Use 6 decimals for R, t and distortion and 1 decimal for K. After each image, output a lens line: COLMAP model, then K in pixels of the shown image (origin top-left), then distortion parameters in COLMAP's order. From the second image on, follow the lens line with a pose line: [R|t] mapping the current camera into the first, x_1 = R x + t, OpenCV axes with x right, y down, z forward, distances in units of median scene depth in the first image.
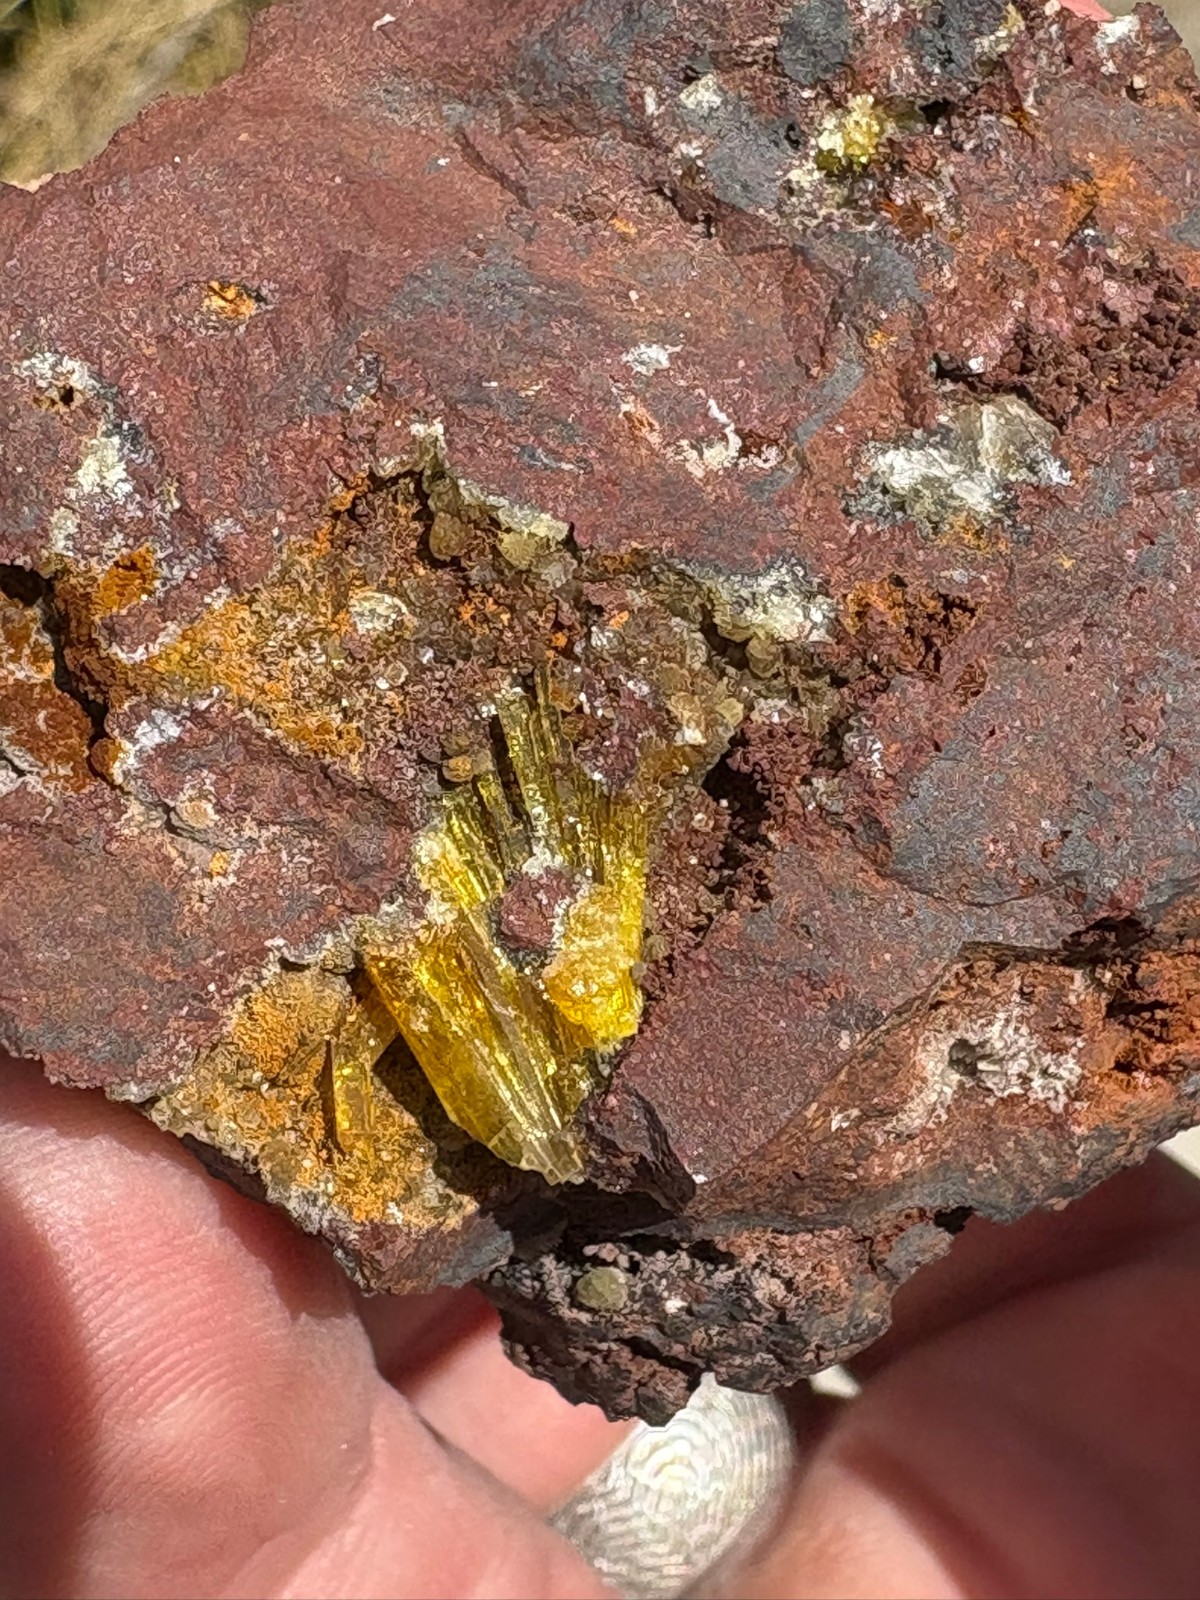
lens RADIAL K [[2516.2, 0, 604.0], [0, 2516.2, 768.0], [0, 0, 1]] dist [0.010442, 0.000000]
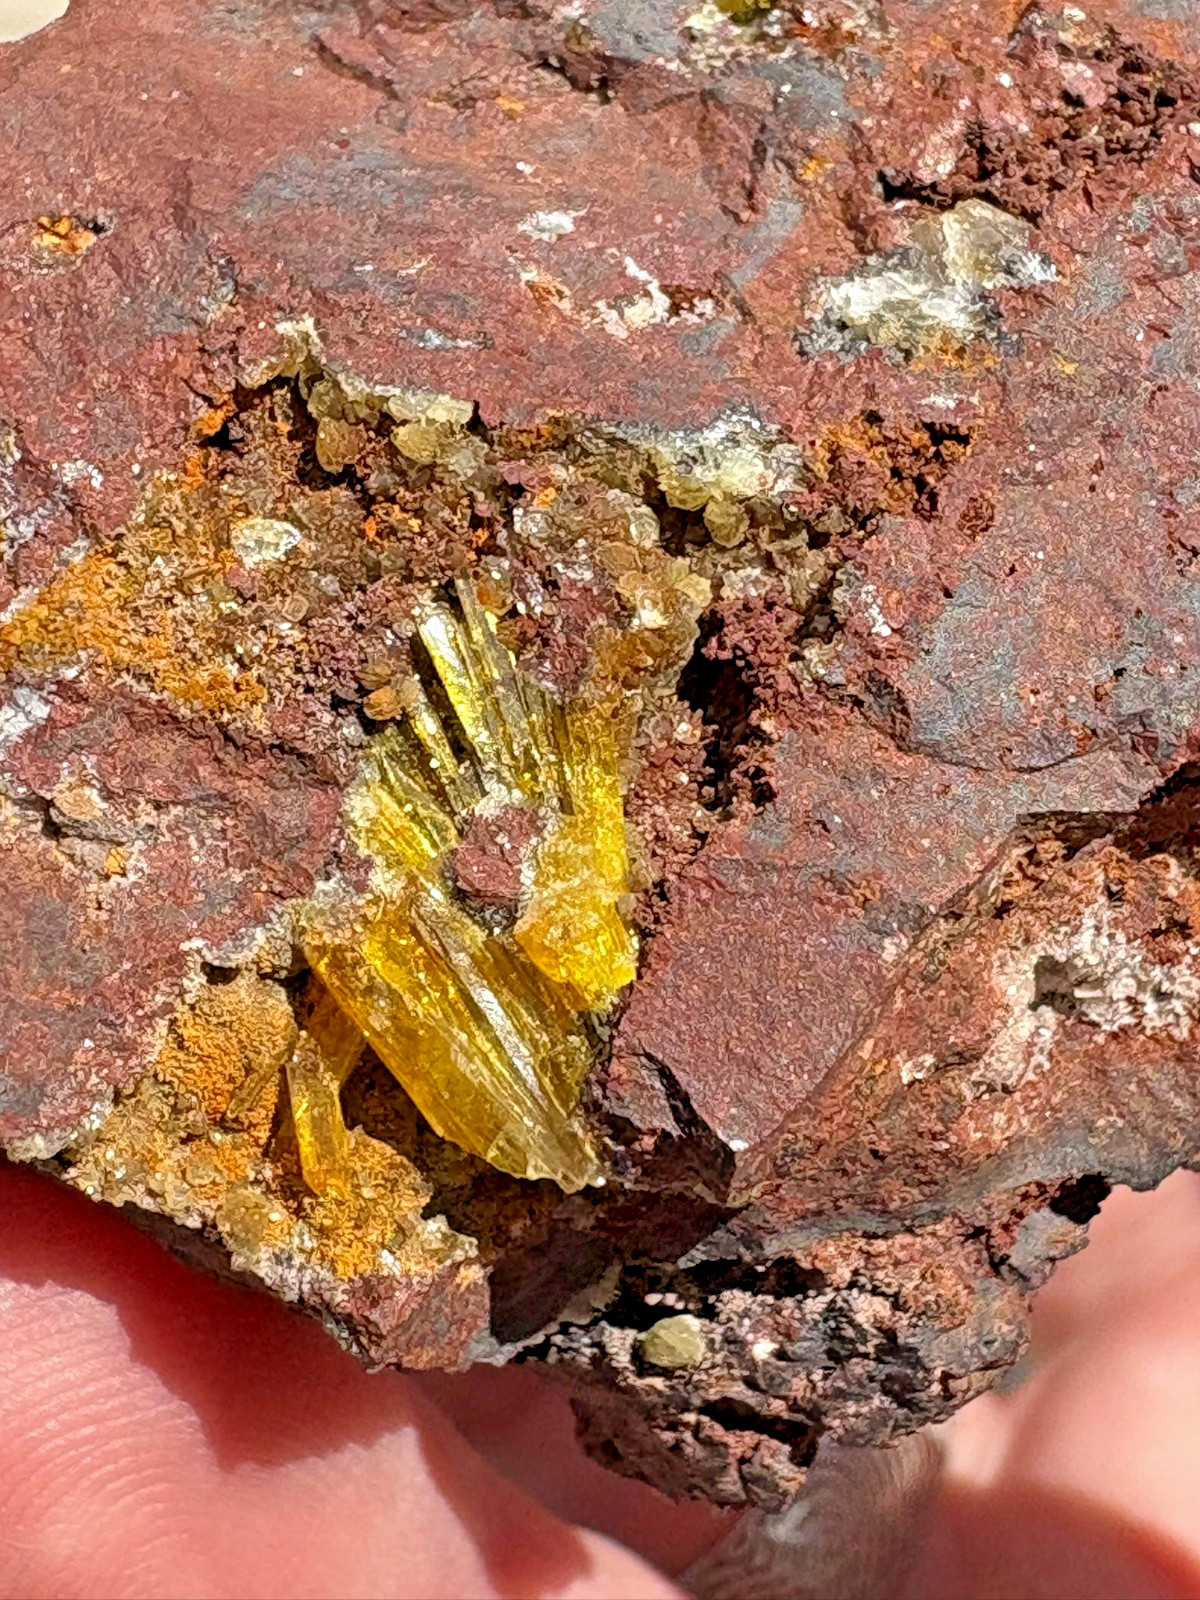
lens RADIAL K [[2516.2, 0, 613.3], [0, 2516.2, 657.9], [0, 0, 1]] dist [0.010442, 0.000000]
pose [[0.987209, -0.155574, -0.034858, 0.048026], [0.149549, 0.979392, -0.135744, 0.106824], [0.055258, 0.128795, 0.990131, 0.169954]]
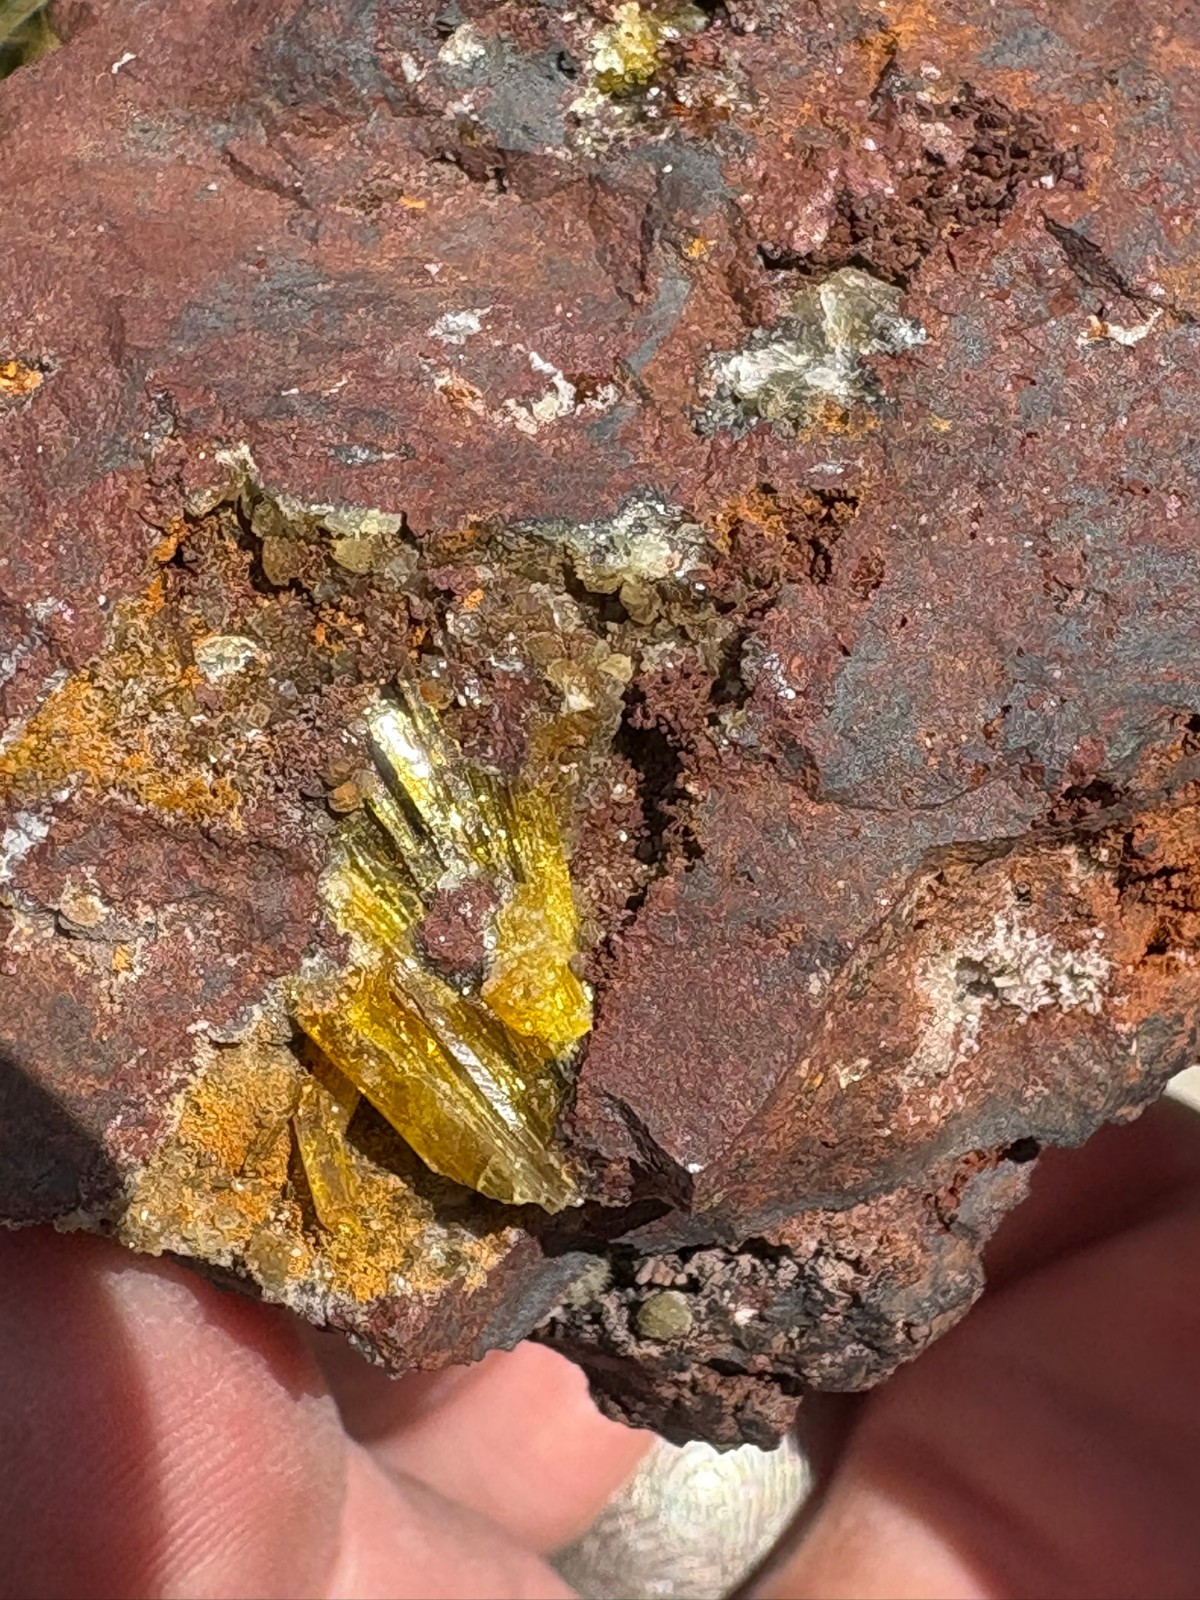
lens RADIAL K [[2516.2, 0, 599.0], [0, 2516.2, 761.2], [0, 0, 1]] dist [0.010442, 0.000000]
pose [[0.969001, -0.239259, -0.061578, 0.090399], [0.236988, 0.970606, -0.041966, 0.046891], [0.069809, 0.026072, 0.997220, 0.078768]]
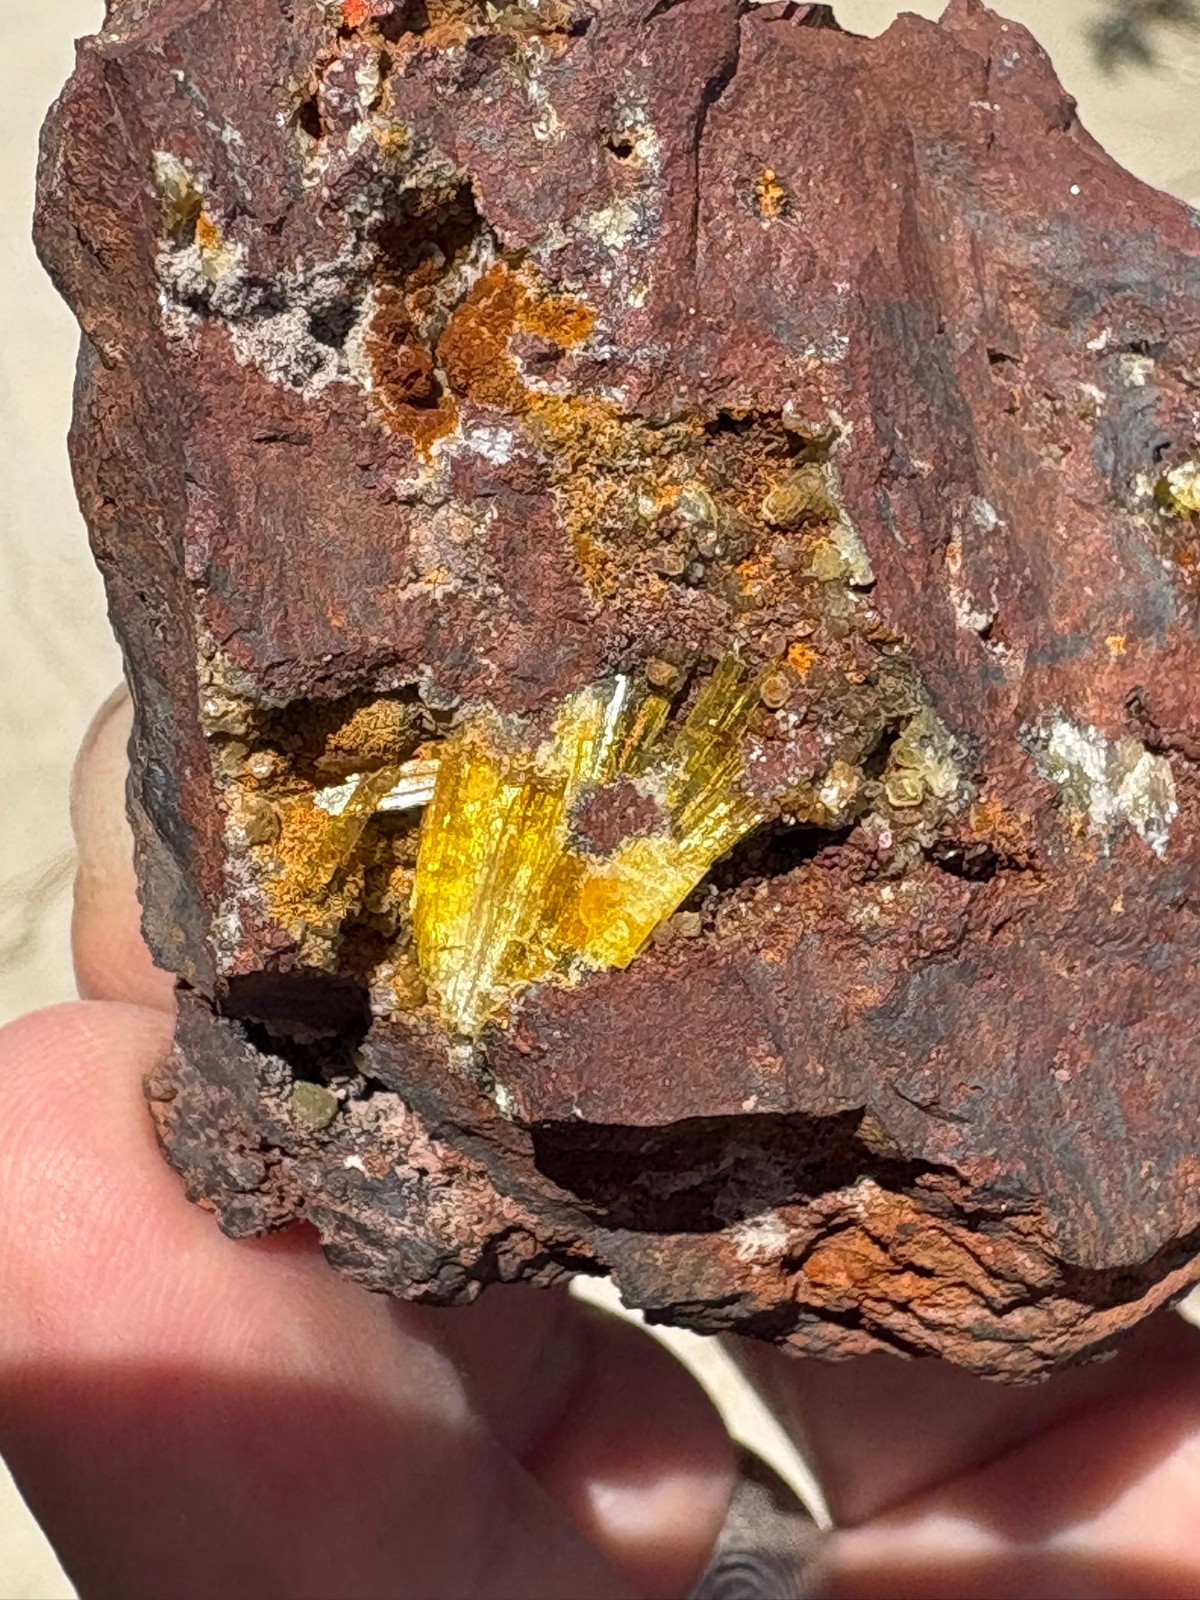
lens RADIAL K [[2516.2, 0, 612.1], [0, 2516.2, 714.7], [0, 0, 1]] dist [0.010442, 0.000000]
pose [[0.683294, 0.690553, 0.237165, -0.301980], [-0.677734, 0.720699, -0.145844, 0.176655], [-0.271637, -0.061080, 0.960459, -0.016920]]
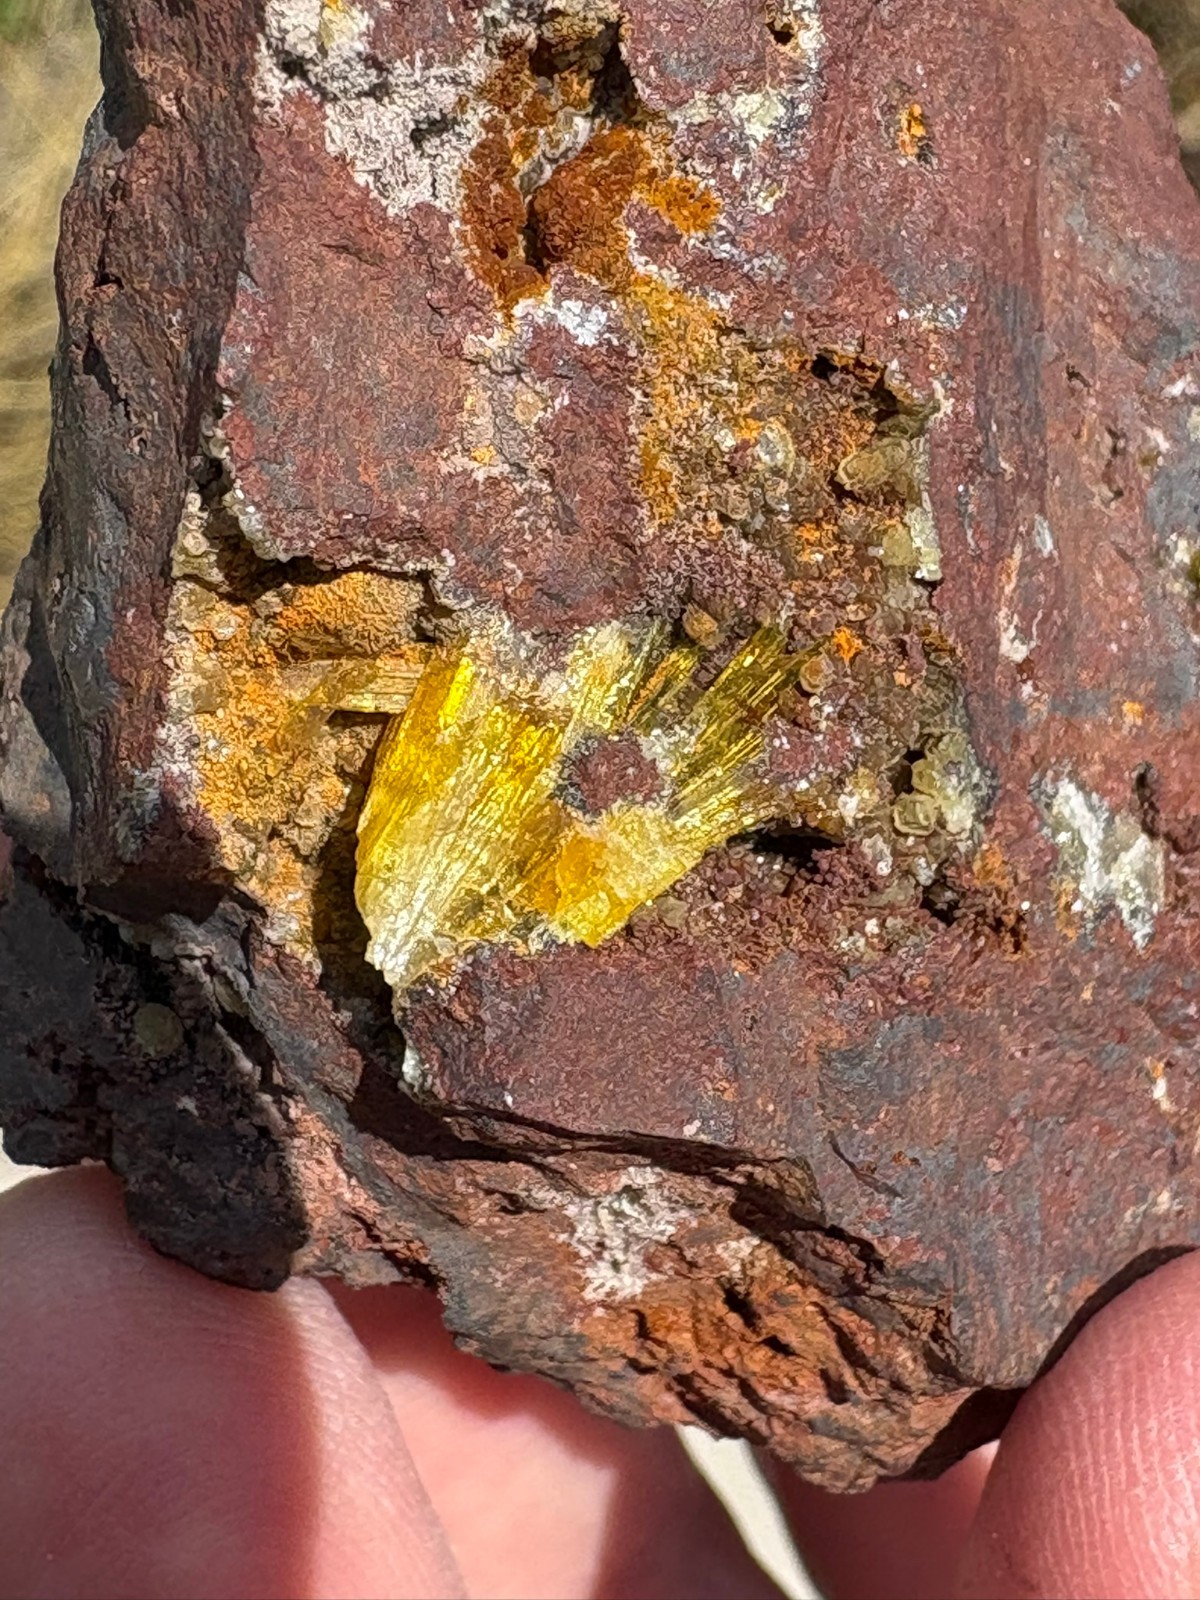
lens RADIAL K [[2516.2, 0, 619.4], [0, 2516.2, 690.6], [0, 0, 1]] dist [0.010442, 0.000000]
pose [[0.475571, 0.825070, 0.305108, -0.324144], [-0.790102, 0.553116, -0.264200, 0.273826], [-0.386744, -0.115420, 0.914936, 0.154732]]
